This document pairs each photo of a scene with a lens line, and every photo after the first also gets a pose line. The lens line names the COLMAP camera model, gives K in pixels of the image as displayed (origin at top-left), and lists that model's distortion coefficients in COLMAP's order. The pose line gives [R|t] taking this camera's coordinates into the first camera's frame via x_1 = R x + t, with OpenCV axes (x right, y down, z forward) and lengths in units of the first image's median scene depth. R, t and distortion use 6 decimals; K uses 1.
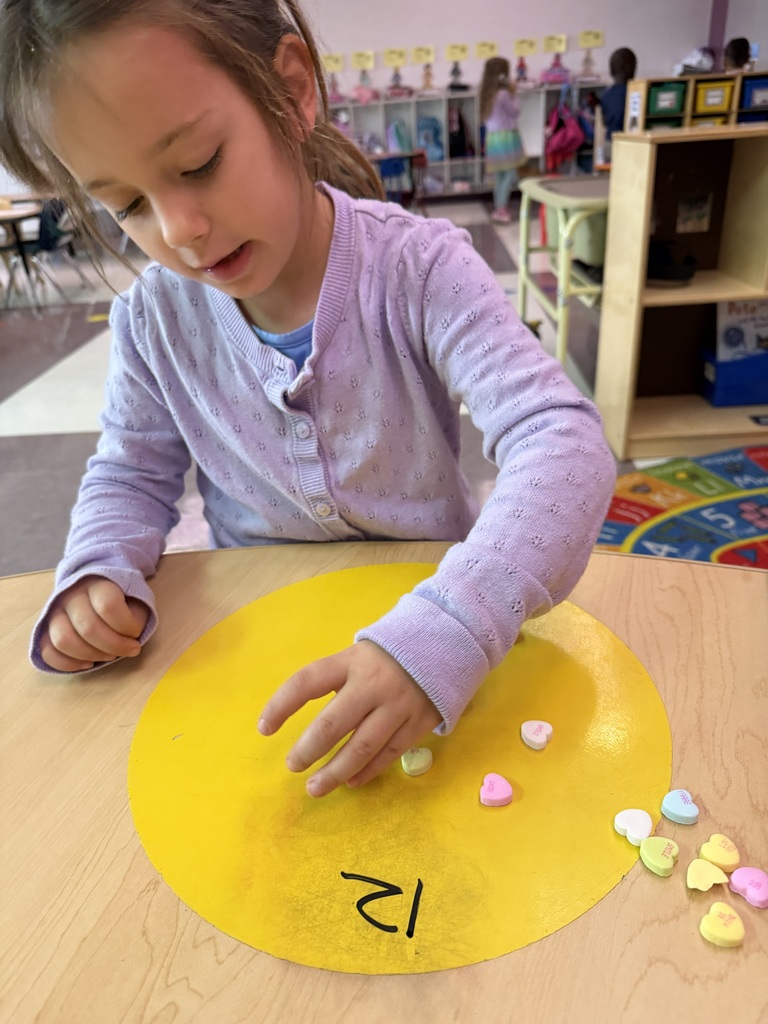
lens RADIAL K [[716.6, 0, 383.1], [0, 716.6, 507.3], [0, 0, 1]] dist [-0.027073, 0.003691]
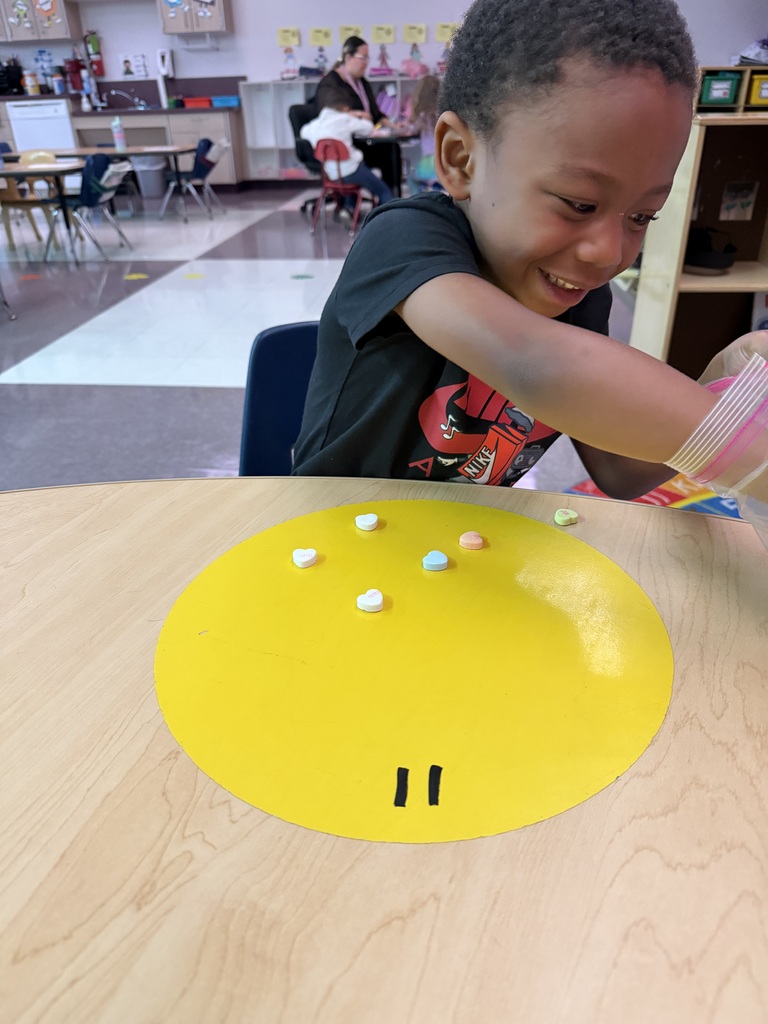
lens RADIAL K [[716.6, 0, 385.9], [0, 716.6, 516.5], [0, 0, 1]] dist [-0.027073, 0.003691]
pose [[0.997400, 0.068958, -0.020922, -0.008243], [-0.068320, 0.997218, 0.029794, 0.111071], [0.022918, -0.028288, 0.999337, -0.047828]]
